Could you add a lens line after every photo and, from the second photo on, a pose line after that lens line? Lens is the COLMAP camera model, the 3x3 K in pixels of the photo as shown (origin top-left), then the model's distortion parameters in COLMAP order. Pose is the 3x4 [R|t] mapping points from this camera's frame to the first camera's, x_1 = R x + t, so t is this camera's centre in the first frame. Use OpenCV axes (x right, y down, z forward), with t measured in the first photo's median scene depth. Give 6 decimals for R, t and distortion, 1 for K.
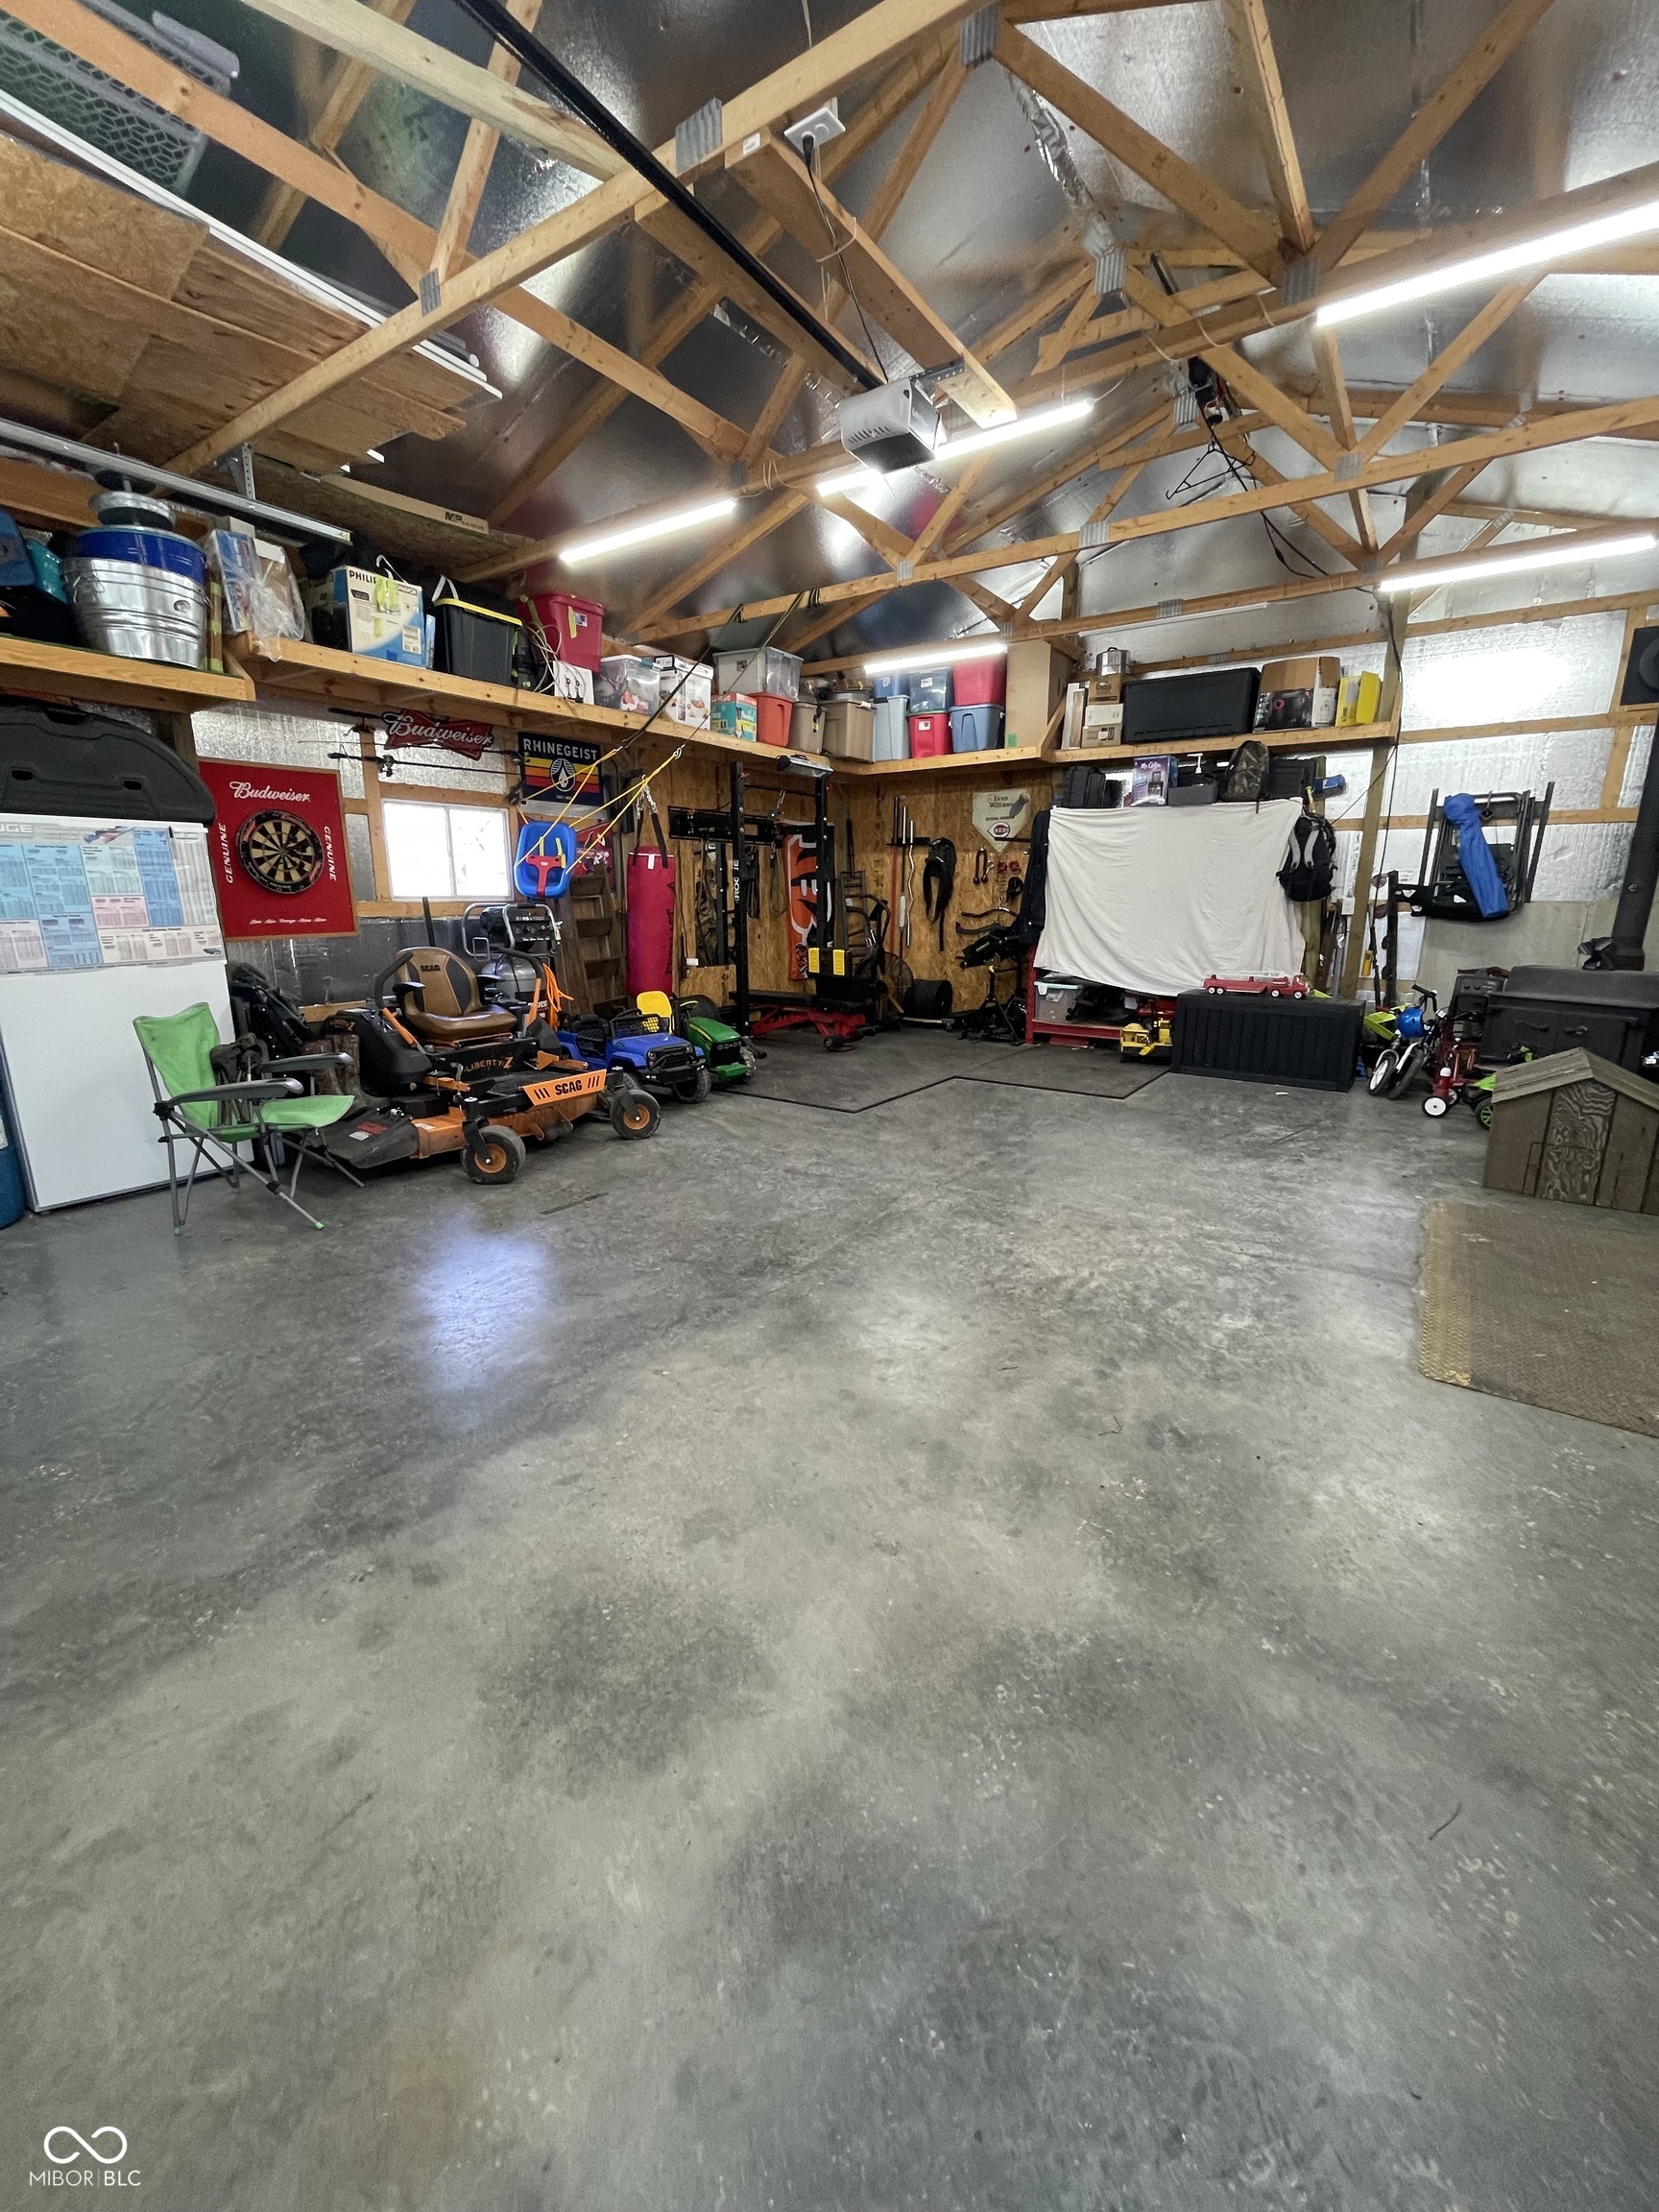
lens RADIAL K [[898.6, 0, 796.8], [0, 898.6, 1110.5], [0, 0, 1]] dist [-0.002121, 0.001399]
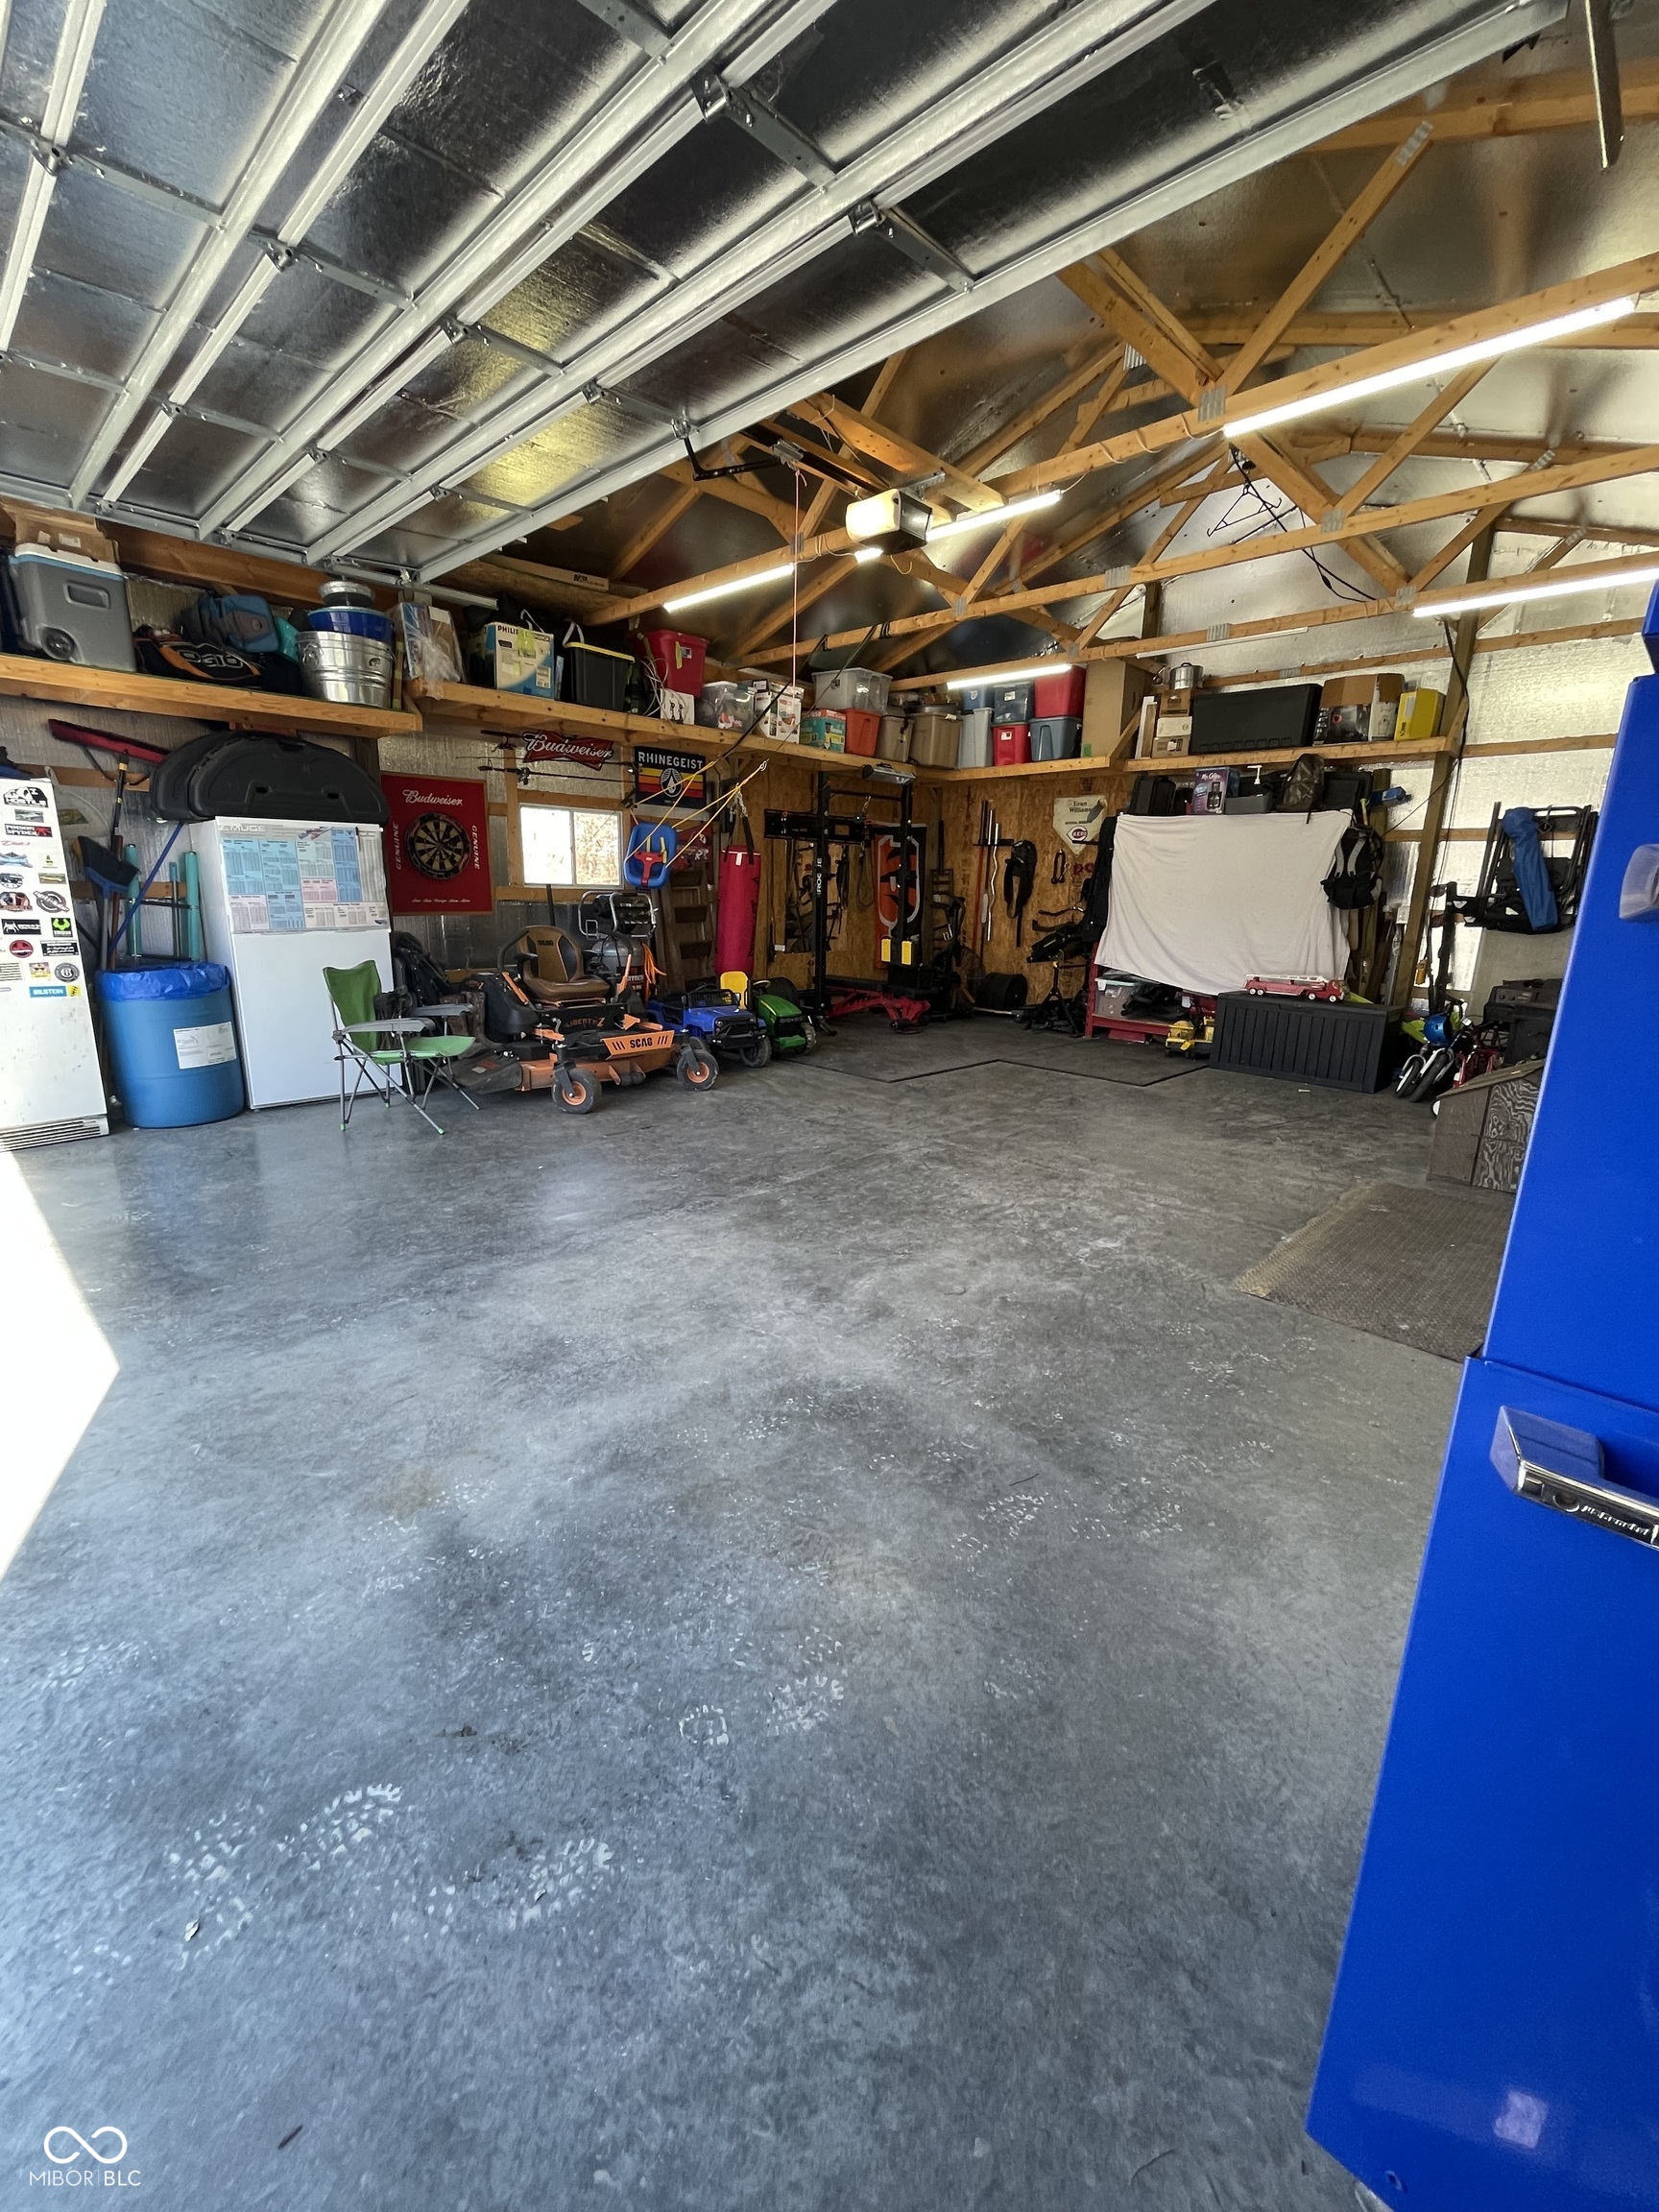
lens RADIAL K [[898.6, 0, 785.8], [0, 898.6, 1110.4], [0, 0, 1]] dist [-0.002121, 0.001399]
pose [[0.984940, 0.065023, -0.160204, 0.120689], [-0.063808, 0.997881, 0.012723, 0.032509], [0.160692, -0.002309, 0.987002, -0.152481]]
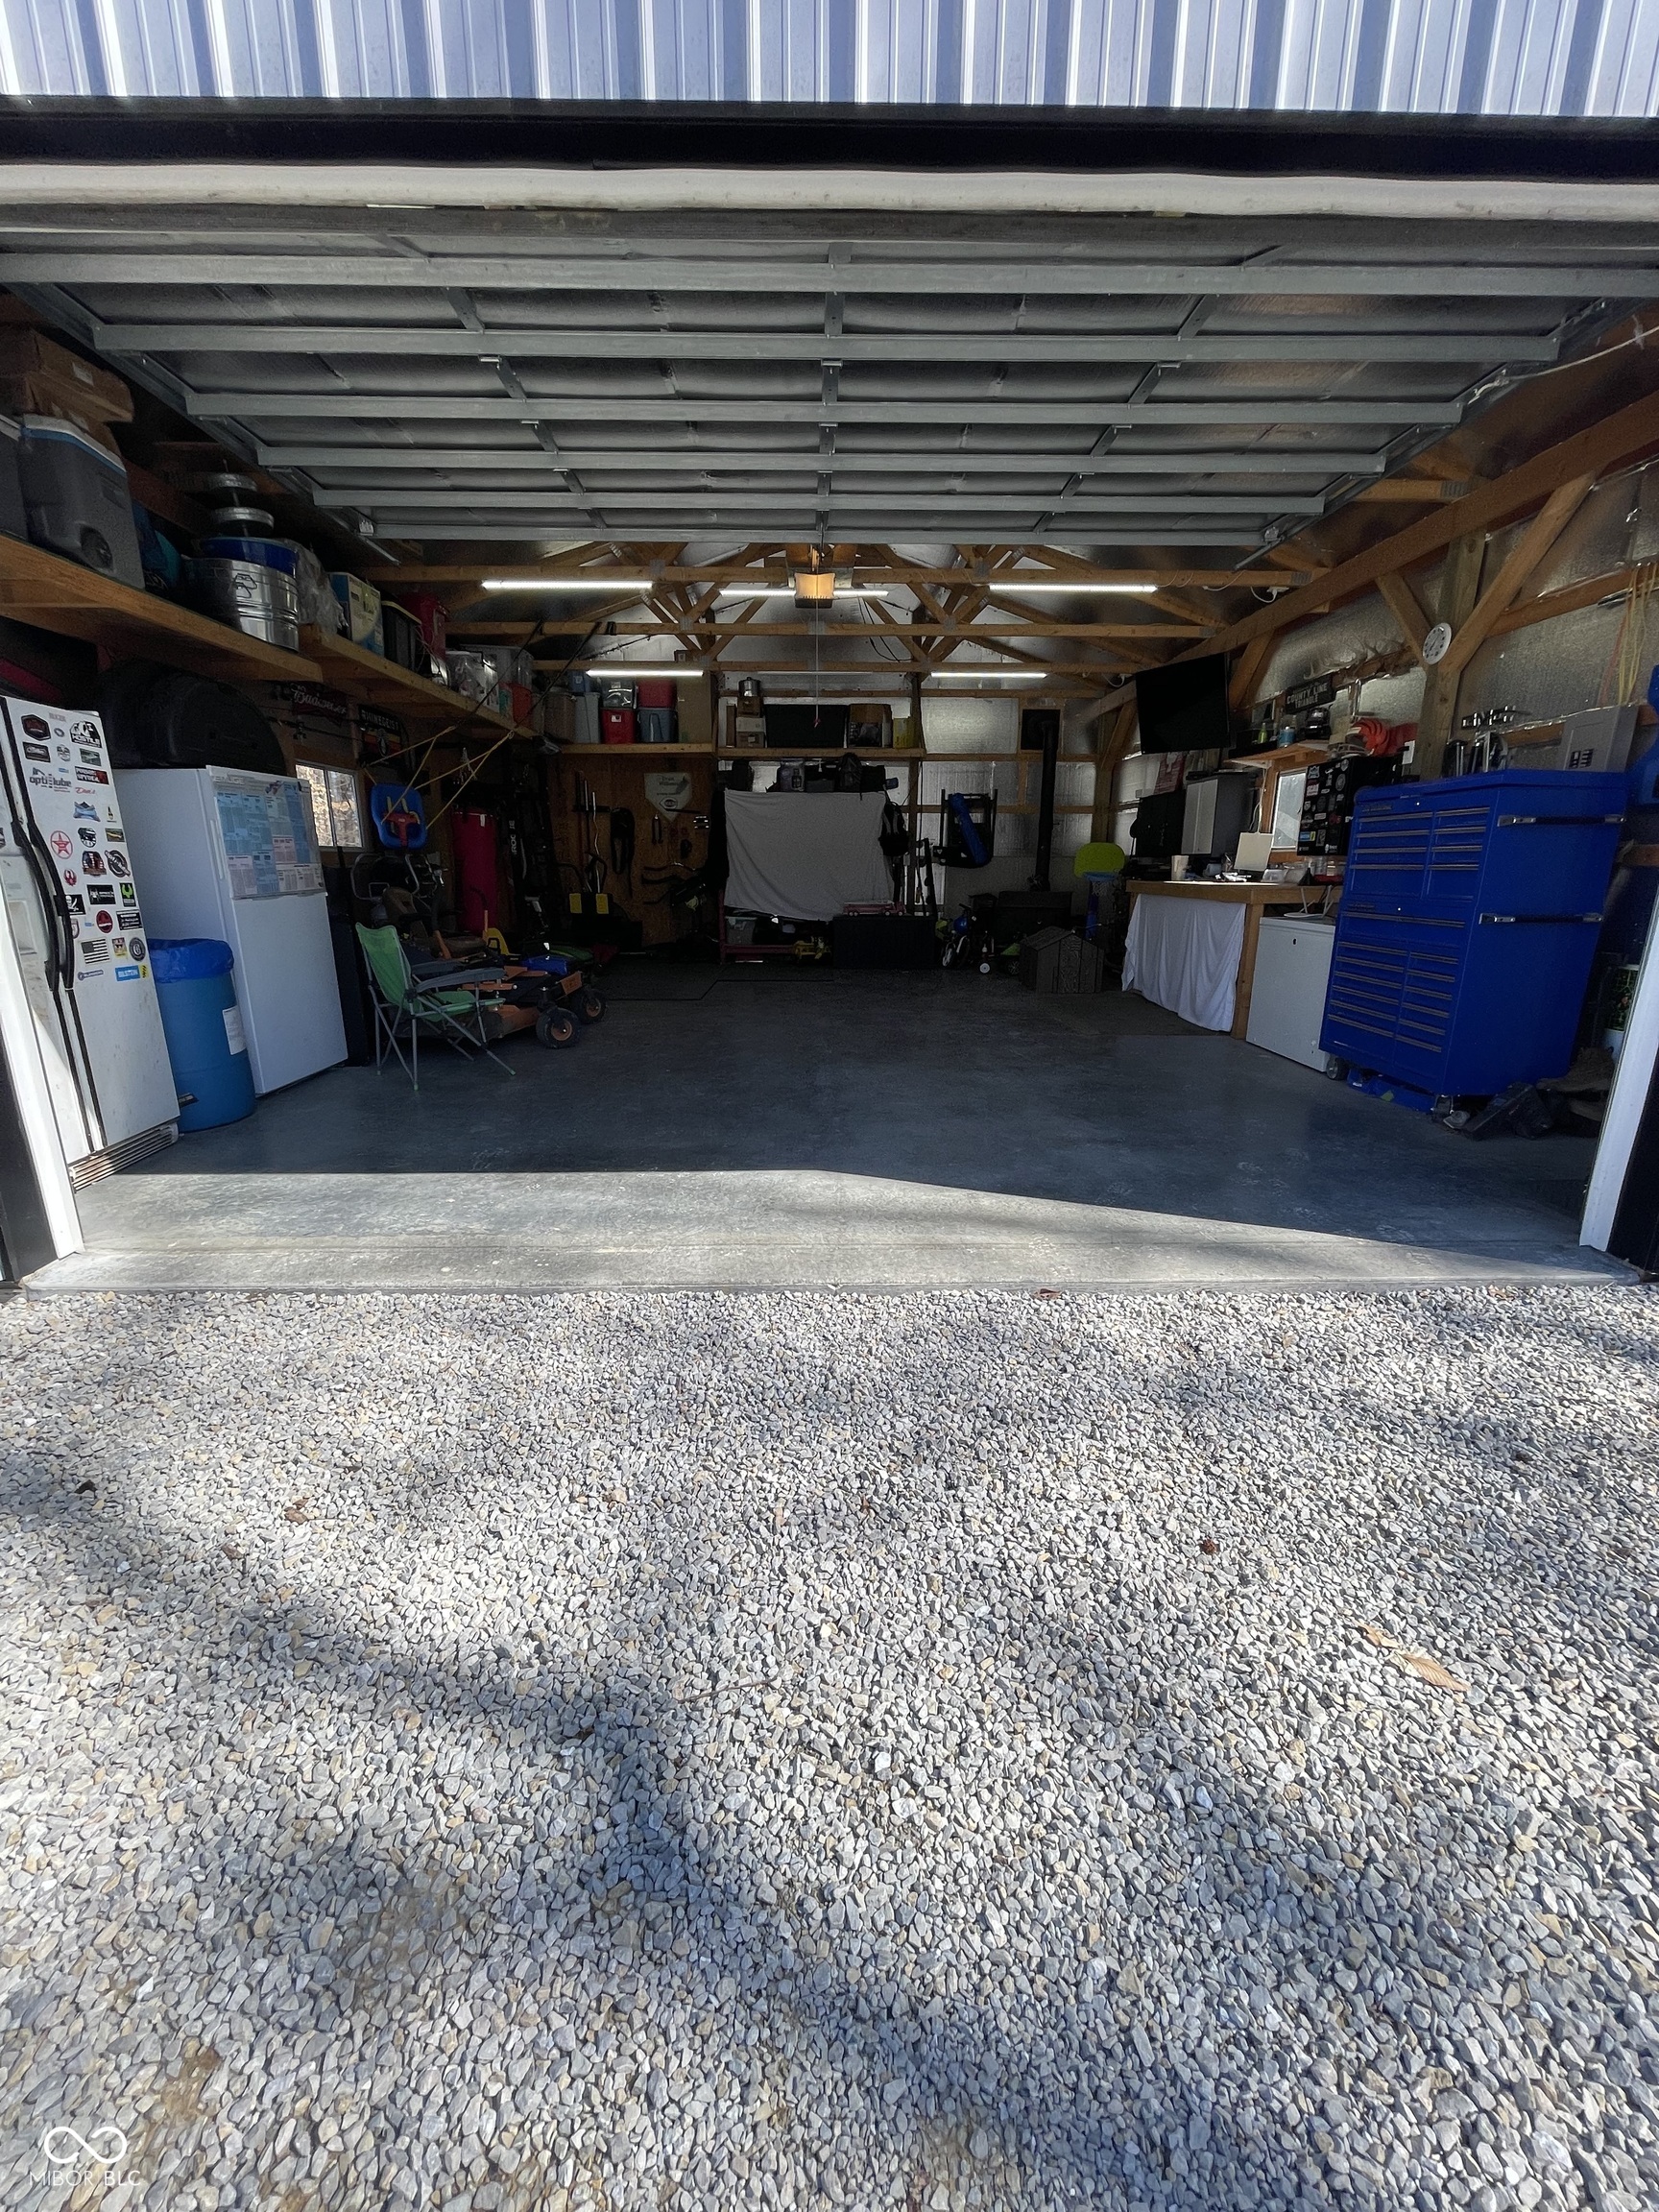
lens RADIAL K [[898.6, 0, 800.1], [0, 898.6, 1121.5], [0, 0, 1]] dist [-0.002121, 0.001399]
pose [[0.819516, -0.157989, 0.550847, -0.632791], [0.135255, 0.987414, 0.081977, 0.099681], [-0.556866, 0.007323, 0.830570, -0.295446]]
